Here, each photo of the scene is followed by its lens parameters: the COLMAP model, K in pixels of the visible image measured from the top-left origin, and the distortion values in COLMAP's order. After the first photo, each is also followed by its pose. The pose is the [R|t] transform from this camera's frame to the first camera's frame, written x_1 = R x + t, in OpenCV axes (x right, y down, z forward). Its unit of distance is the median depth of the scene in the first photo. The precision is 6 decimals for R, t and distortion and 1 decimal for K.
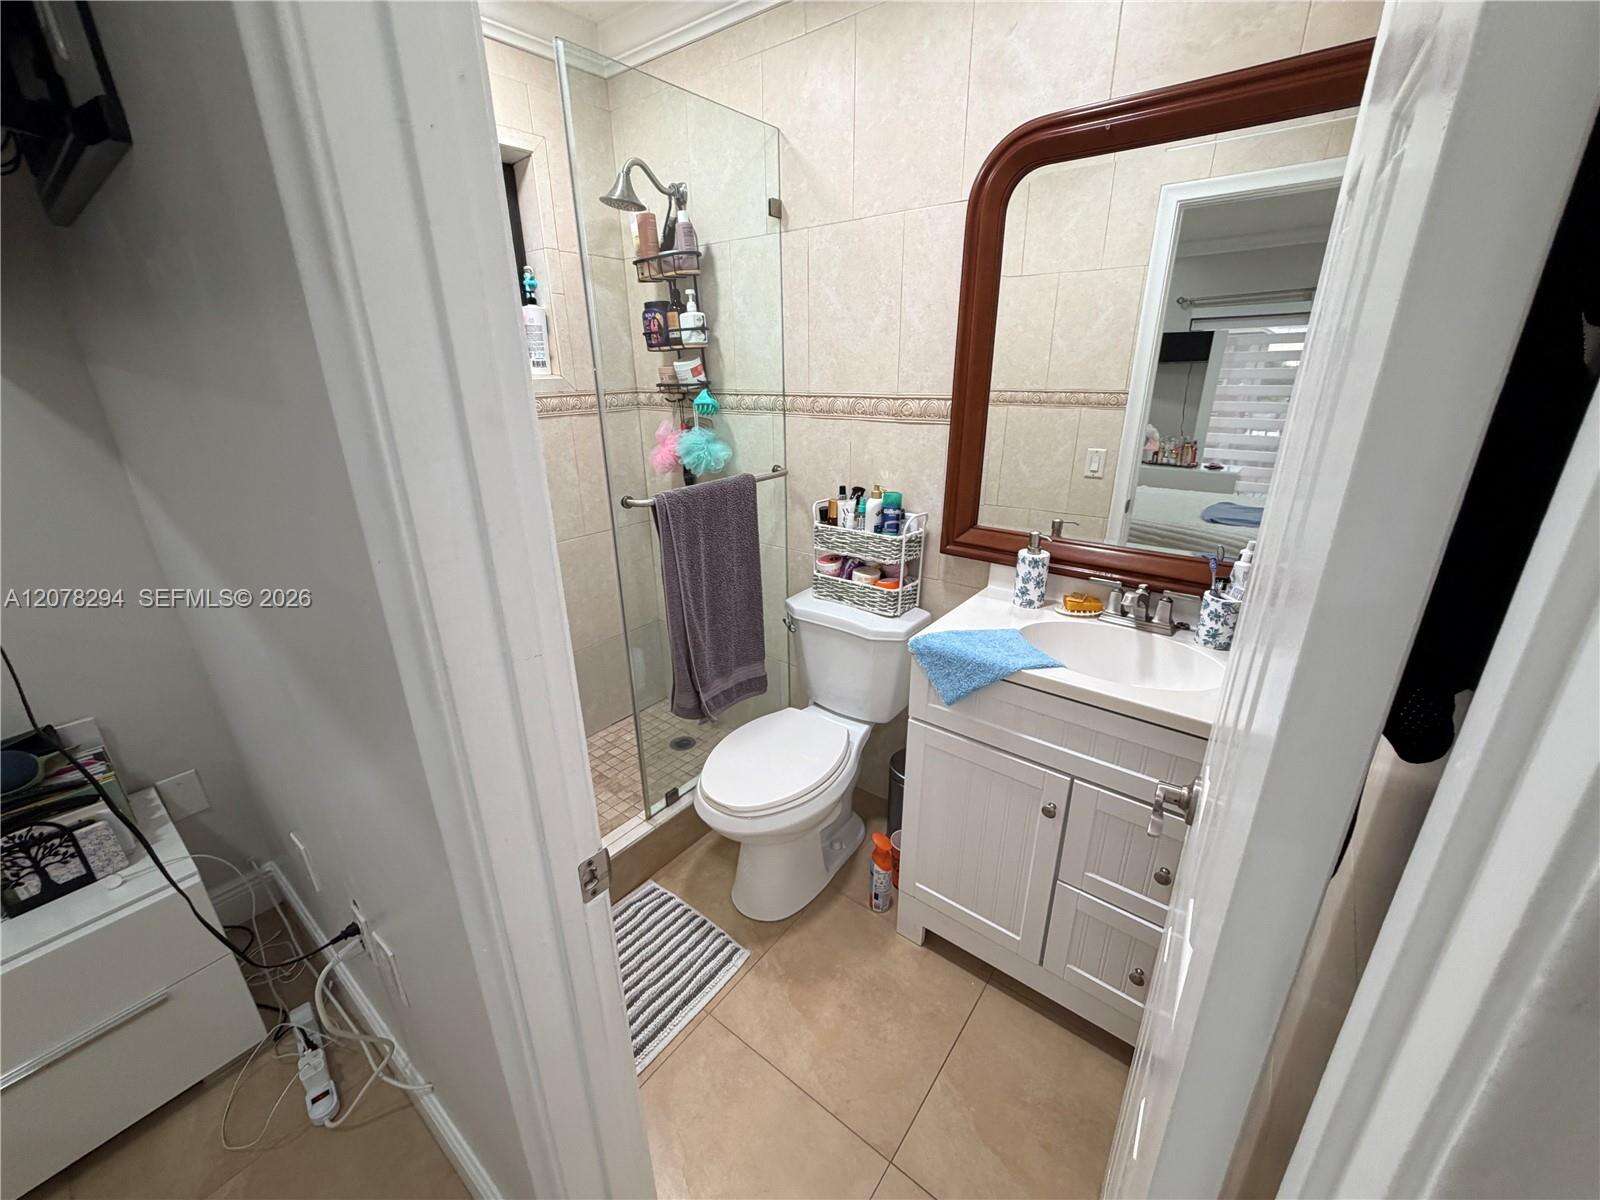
lens RADIAL K [[636.4, 0, 797.2], [0, 636.4, 600.2], [0, 0, 1]] dist [0.001233, -0.000094]
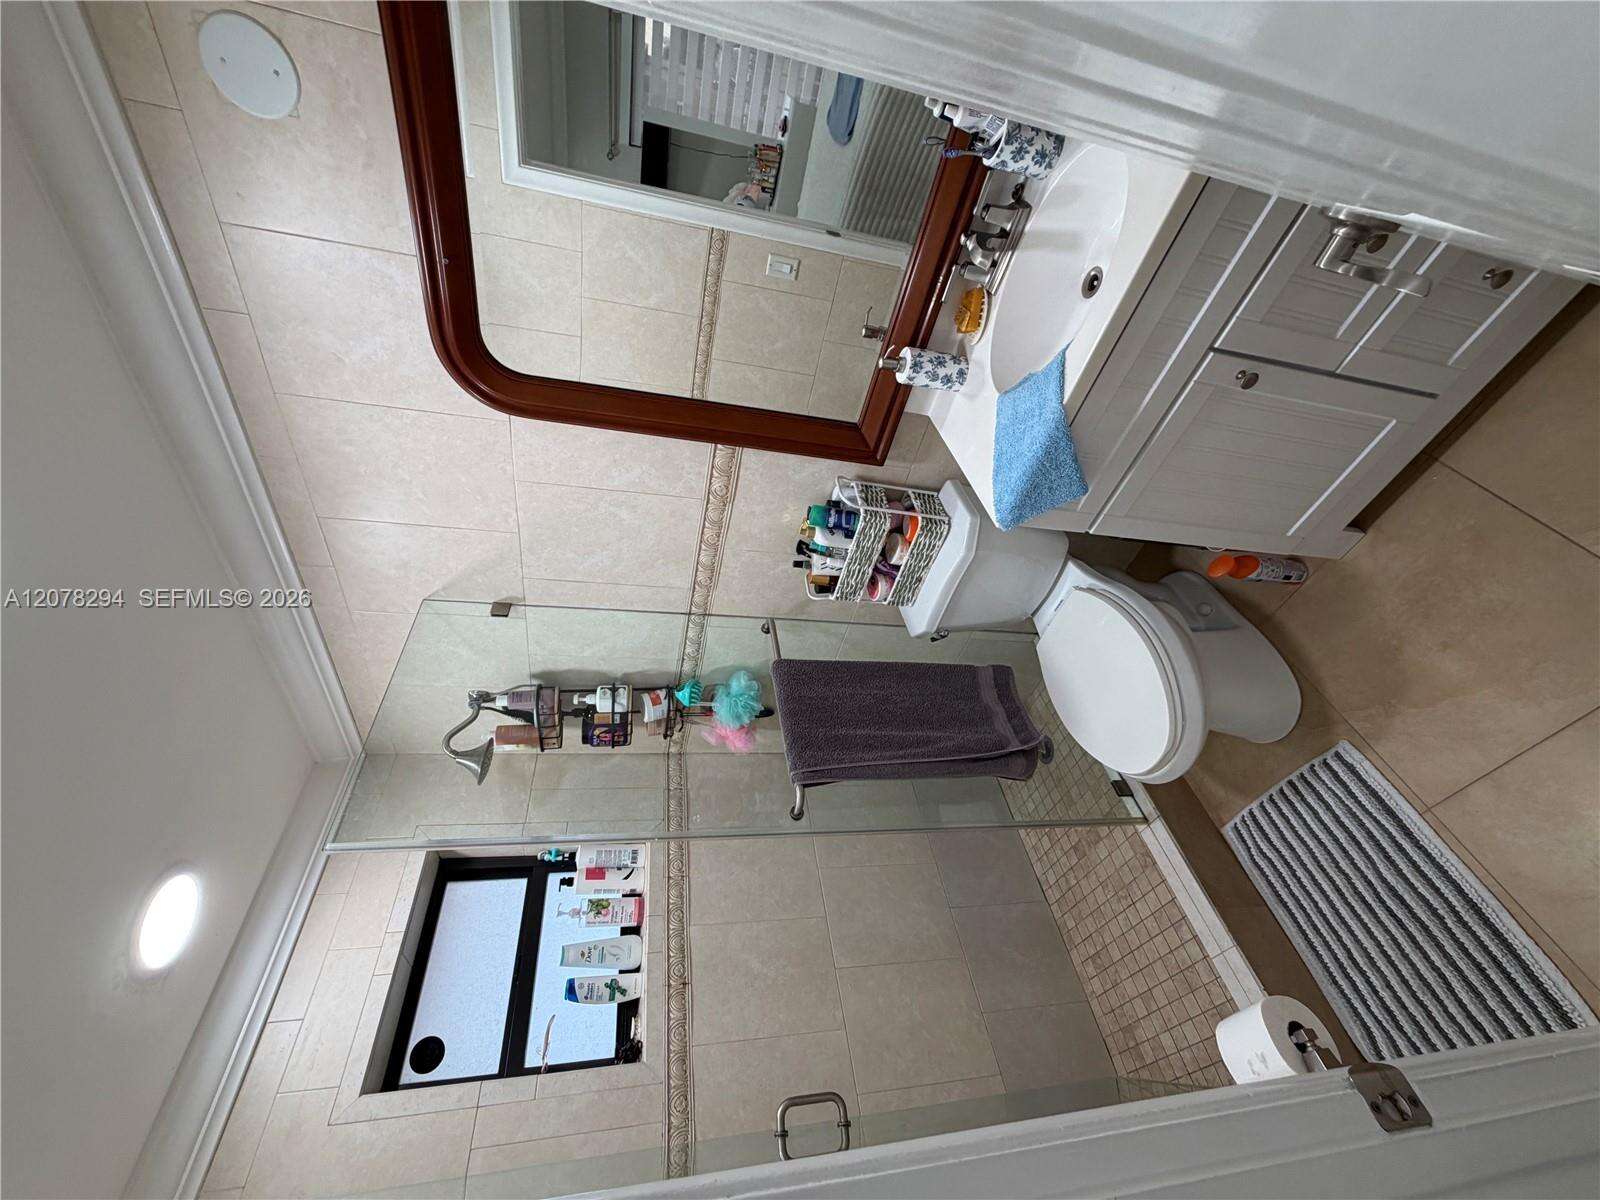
lens RADIAL K [[636.4, 0, 797.9], [0, 636.4, 596.4], [0, 0, 1]] dist [0.001233, -0.000094]
pose [[0.096776, -0.993188, -0.064893, 0.091461], [0.990193, 0.102674, -0.094738, -0.088780], [0.100755, -0.055088, 0.993385, 0.101462]]
